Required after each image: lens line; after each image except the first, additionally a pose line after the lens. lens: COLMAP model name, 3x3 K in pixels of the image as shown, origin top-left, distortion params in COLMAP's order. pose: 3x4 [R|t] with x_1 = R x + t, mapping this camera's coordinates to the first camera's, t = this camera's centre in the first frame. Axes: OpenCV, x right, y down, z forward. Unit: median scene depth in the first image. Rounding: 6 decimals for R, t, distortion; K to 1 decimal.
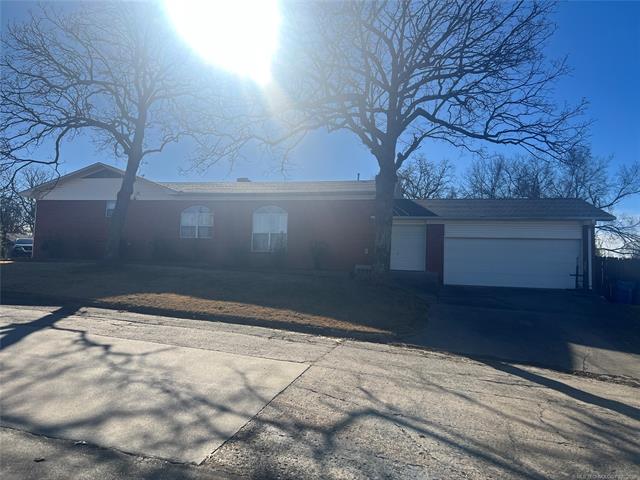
lens RADIAL K [[478.1, 0, 320.0], [0, 478.1, 240.0], [0, 0, 1]] dist [0.017214, -0.000829]
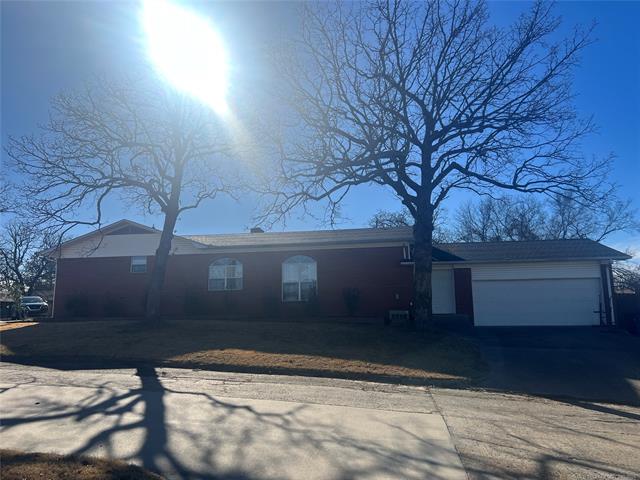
lens RADIAL K [[477.7, 0, 320.0], [0, 477.7, 240.0], [0, 0, 1]] dist [0.008886, -0.000619]
pose [[0.997388, -0.034498, 0.063460, -0.145391], [0.039883, 0.995528, -0.085638, -0.019010], [-0.060221, 0.087946, 0.994303, -0.029233]]
